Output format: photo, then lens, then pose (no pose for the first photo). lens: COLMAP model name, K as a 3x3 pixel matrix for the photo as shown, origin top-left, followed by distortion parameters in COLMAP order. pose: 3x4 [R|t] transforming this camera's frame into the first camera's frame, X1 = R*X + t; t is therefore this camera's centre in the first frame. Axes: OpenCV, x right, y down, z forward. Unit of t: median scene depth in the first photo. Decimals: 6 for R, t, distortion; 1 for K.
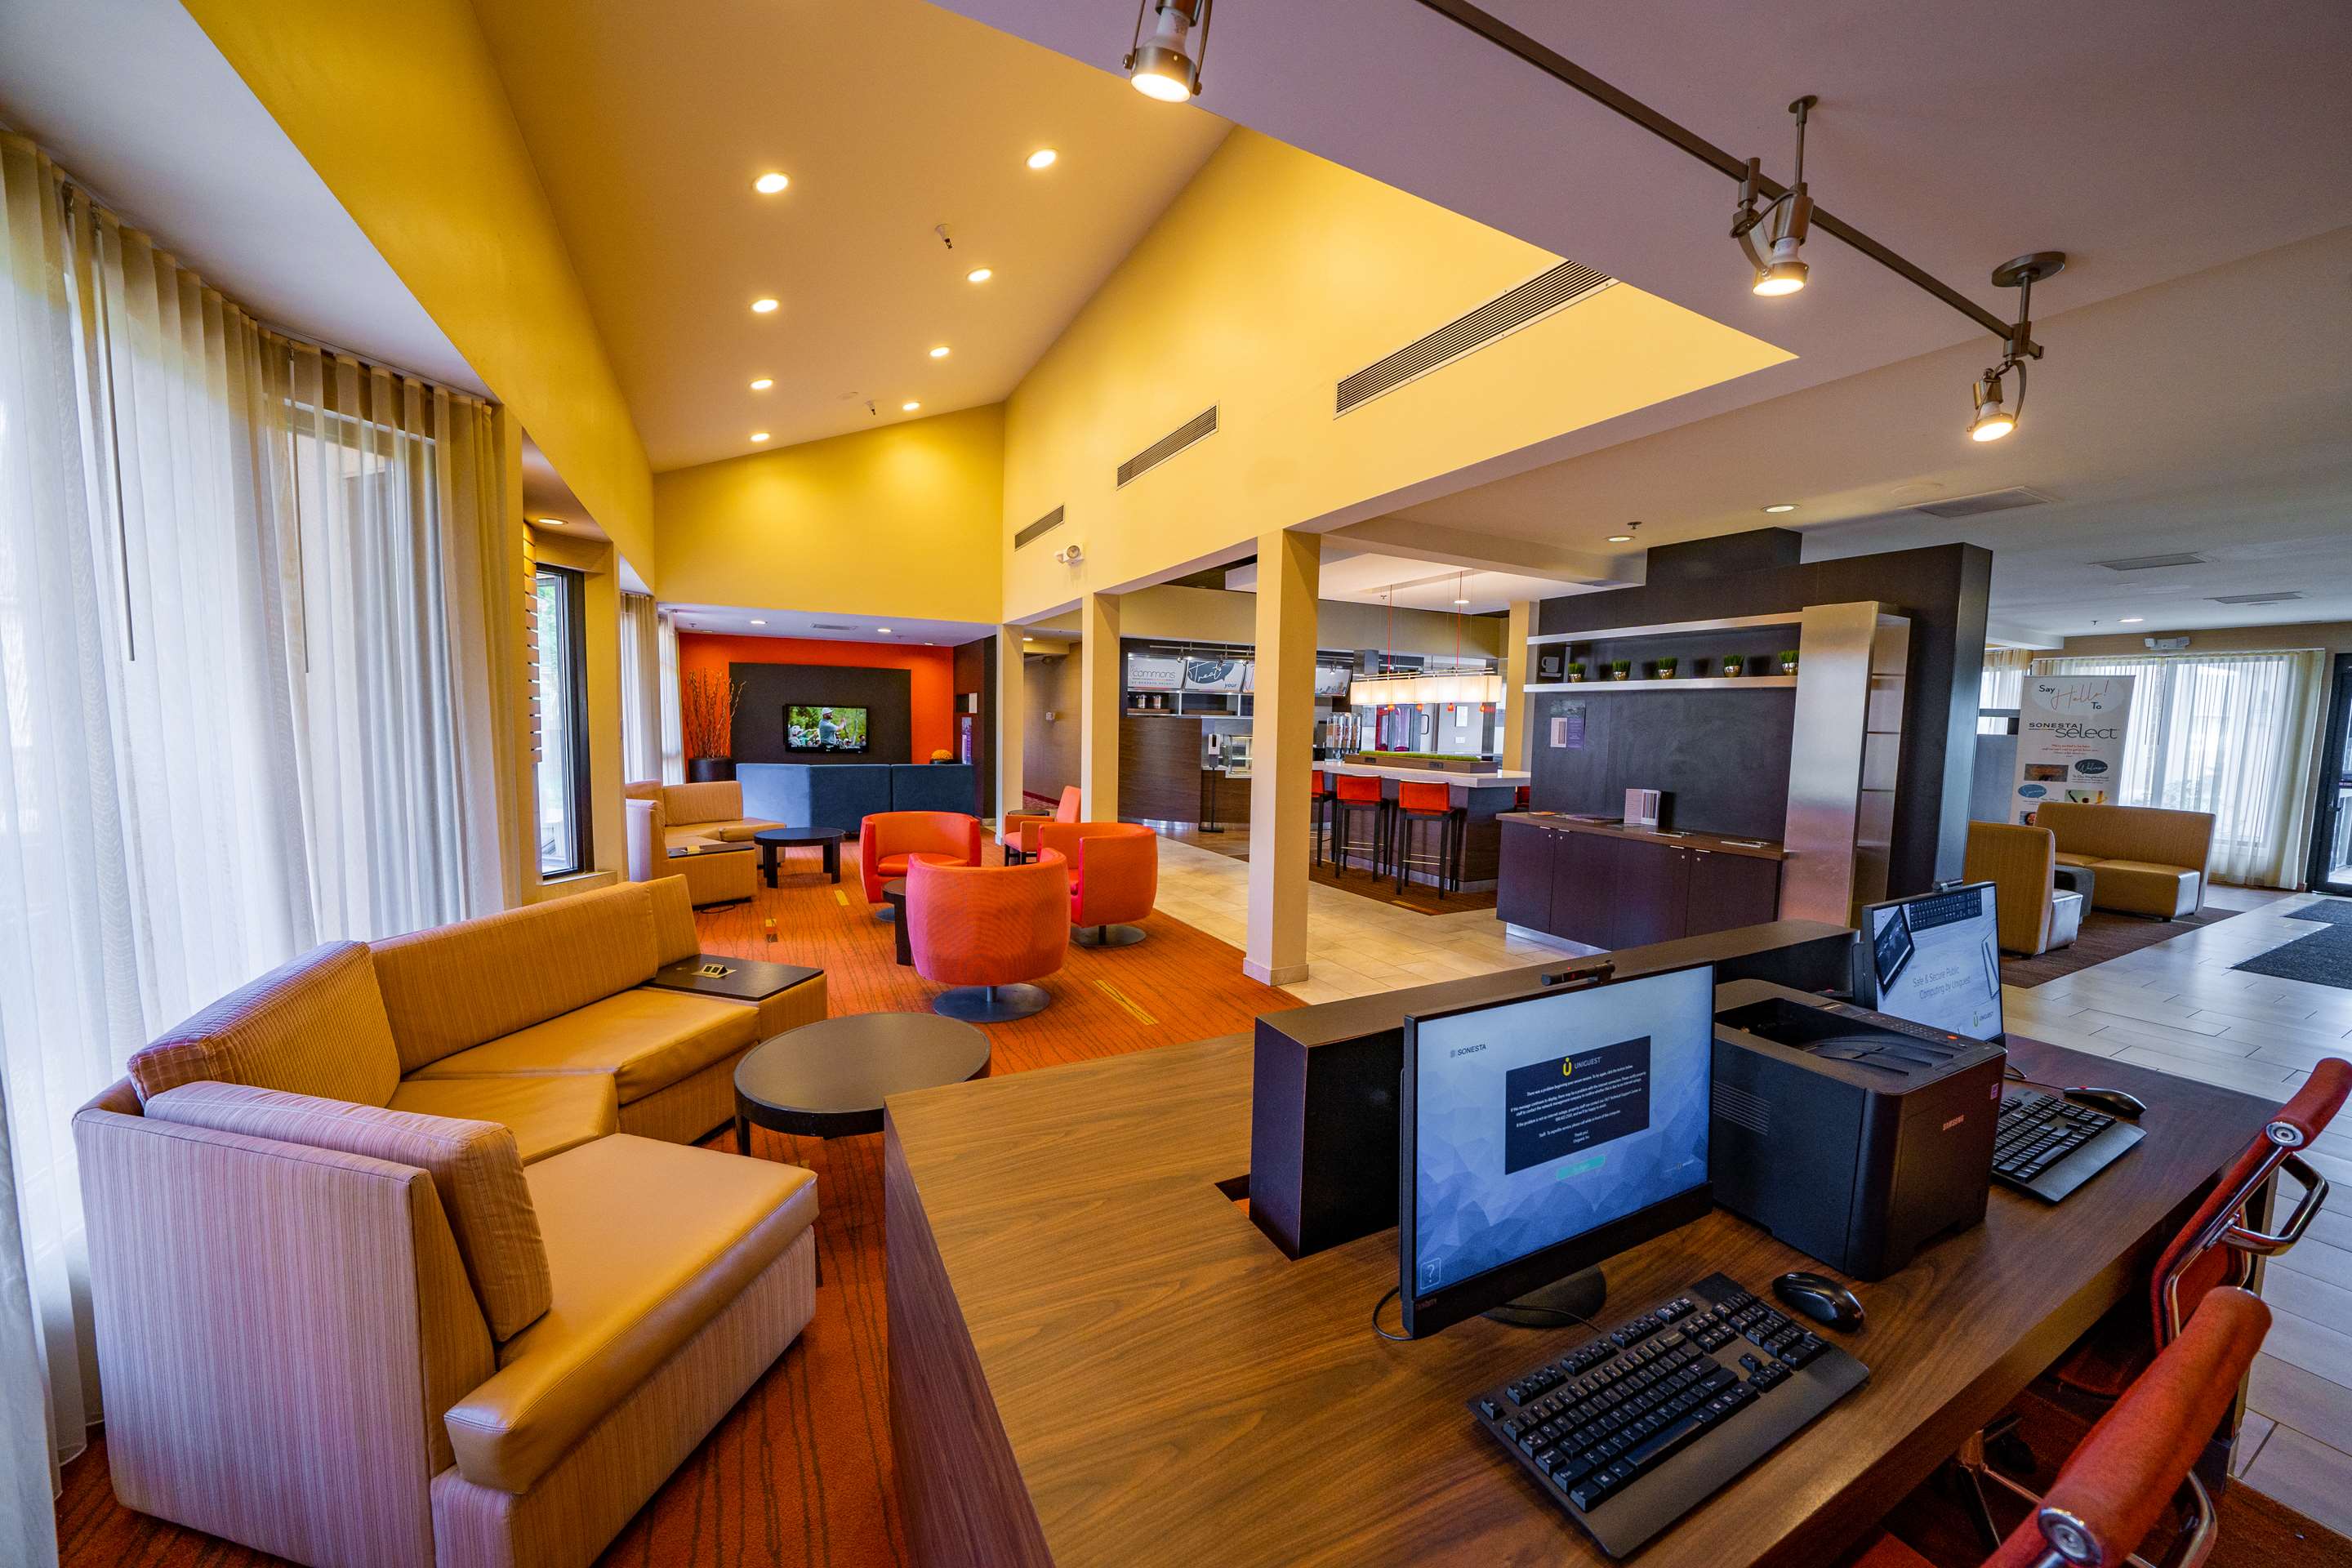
lens RADIAL K [[814.7, 0, 1161.6], [0, 814.7, 783.8], [0, 0, 1]] dist [-0.013313, 0.000142]
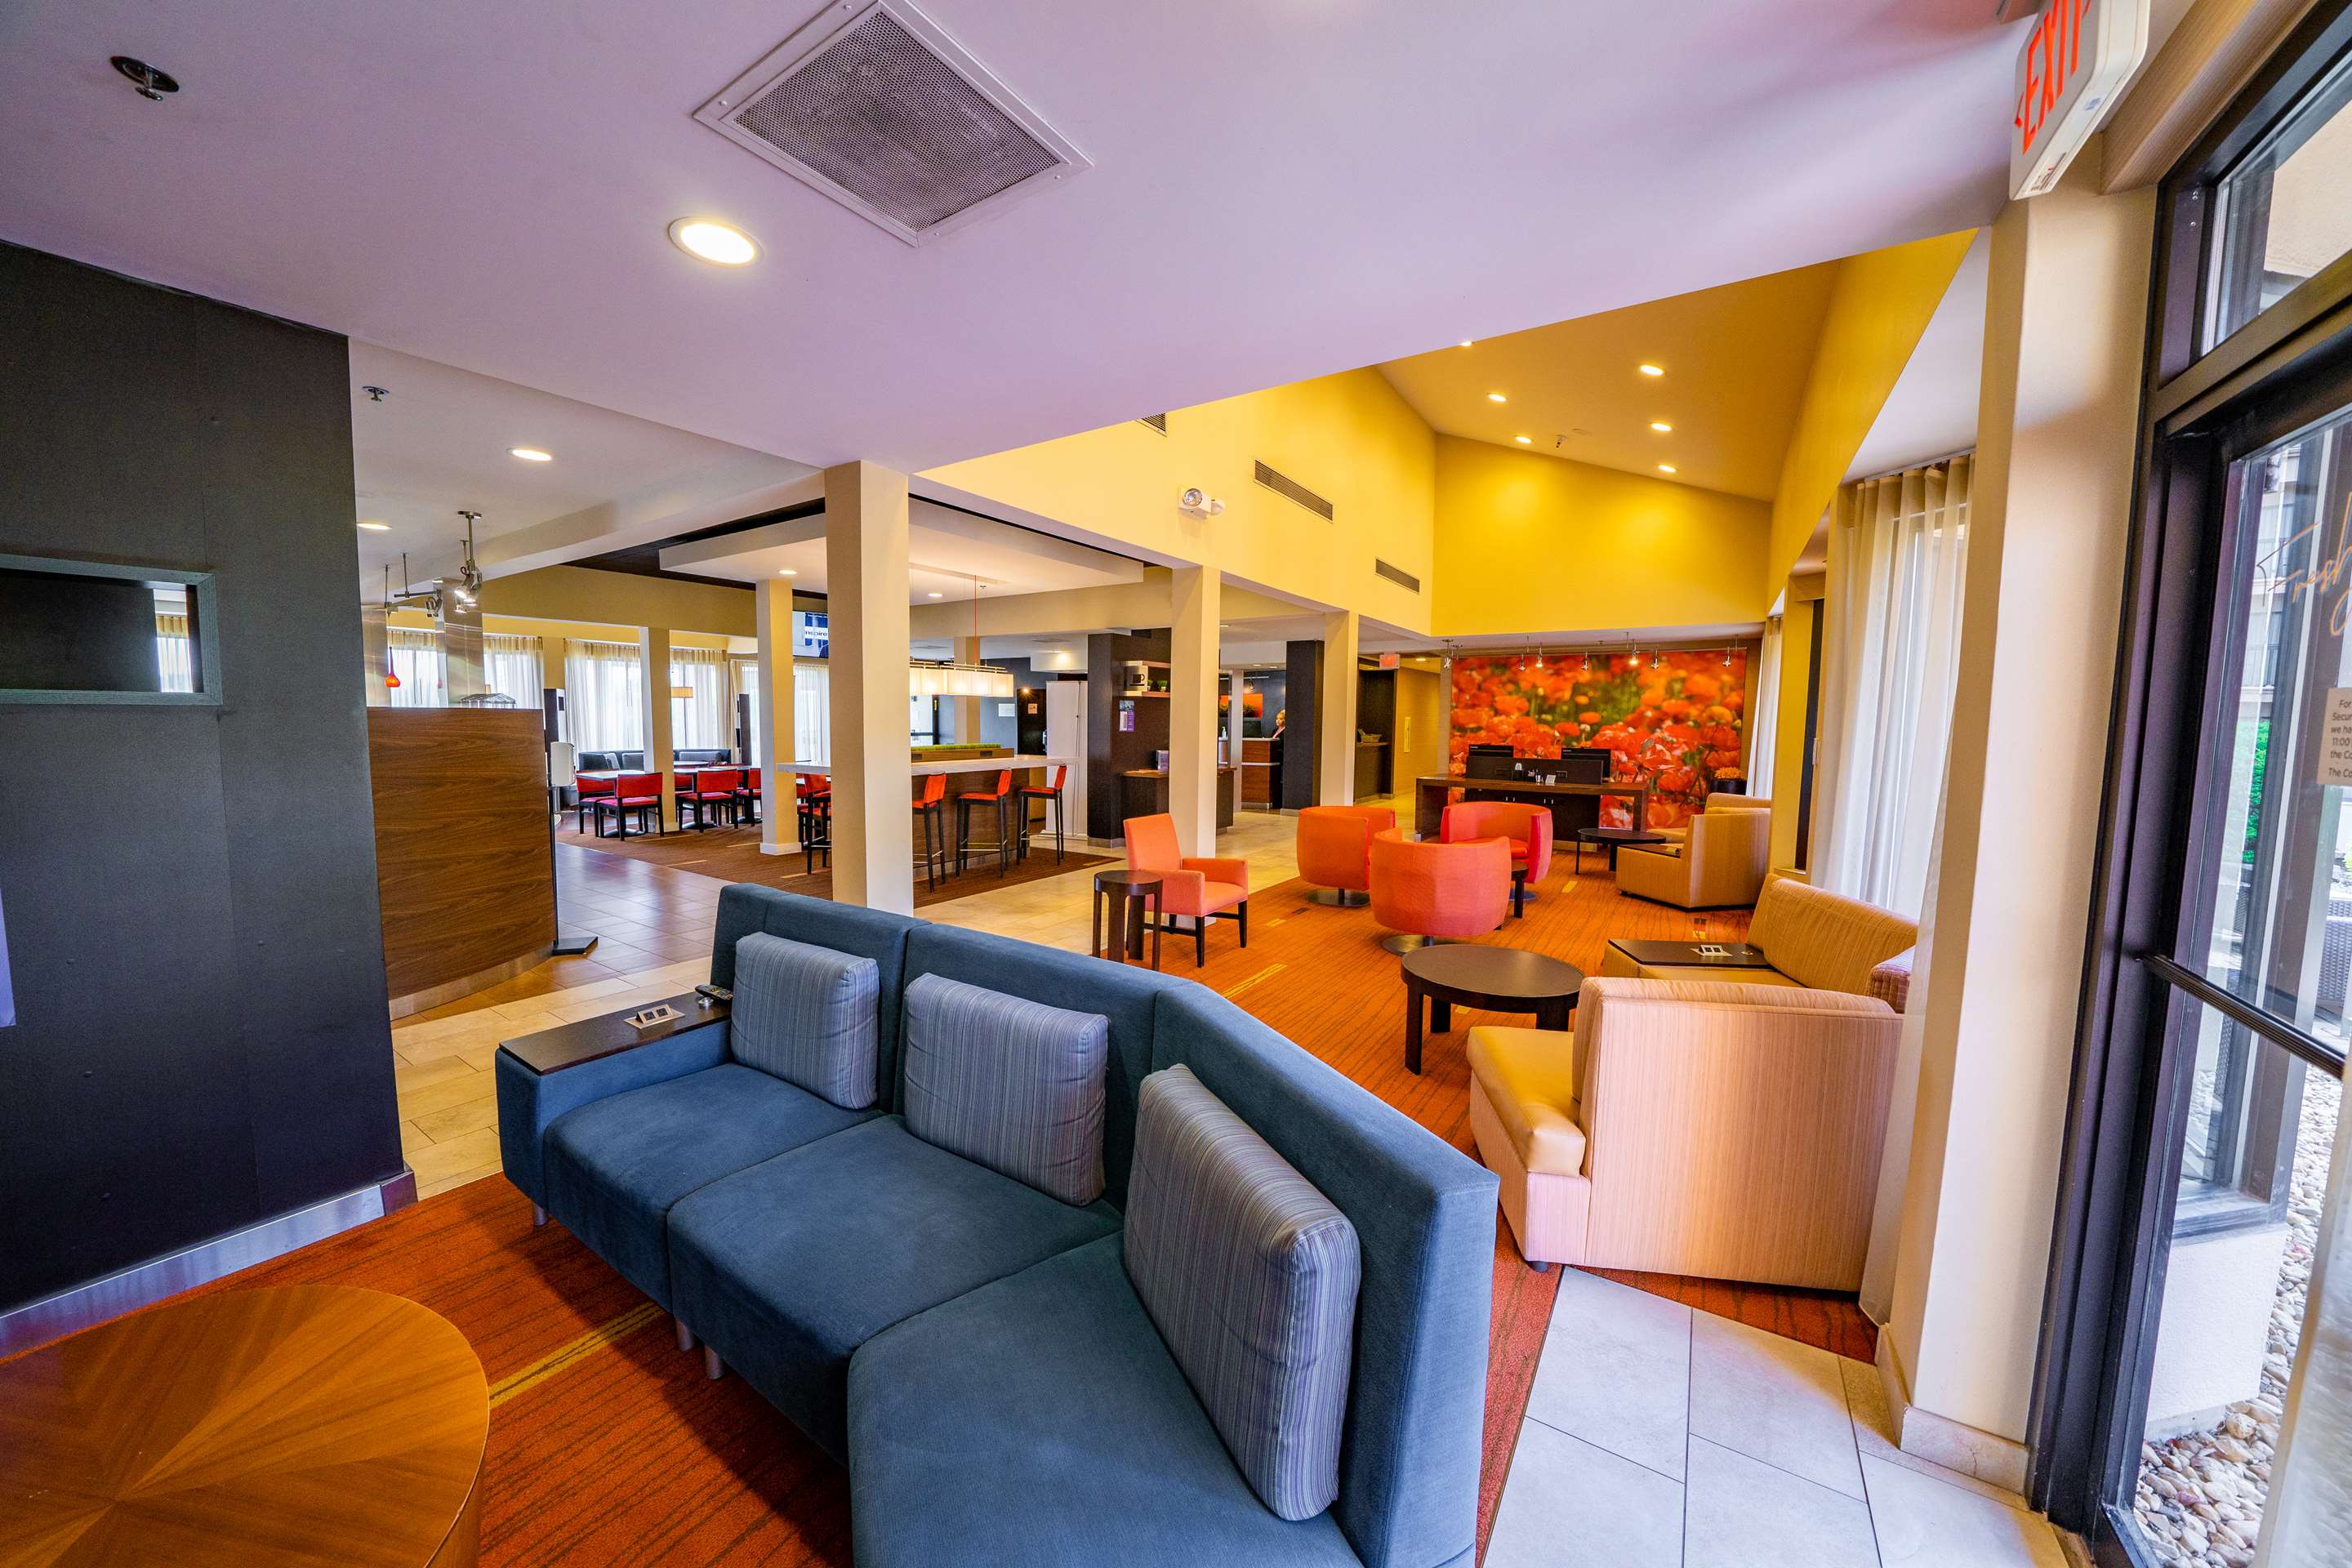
lens RADIAL K [[814.7, 0, 1161.6], [0, 814.7, 783.8], [0, 0, 1]] dist [-0.013313, 0.000142]
pose [[-0.489974, -0.097755, 0.866239, -0.906966], [0.050141, 0.988887, 0.139957, -0.157813], [-0.870294, 0.112009, -0.479627, 1.674462]]
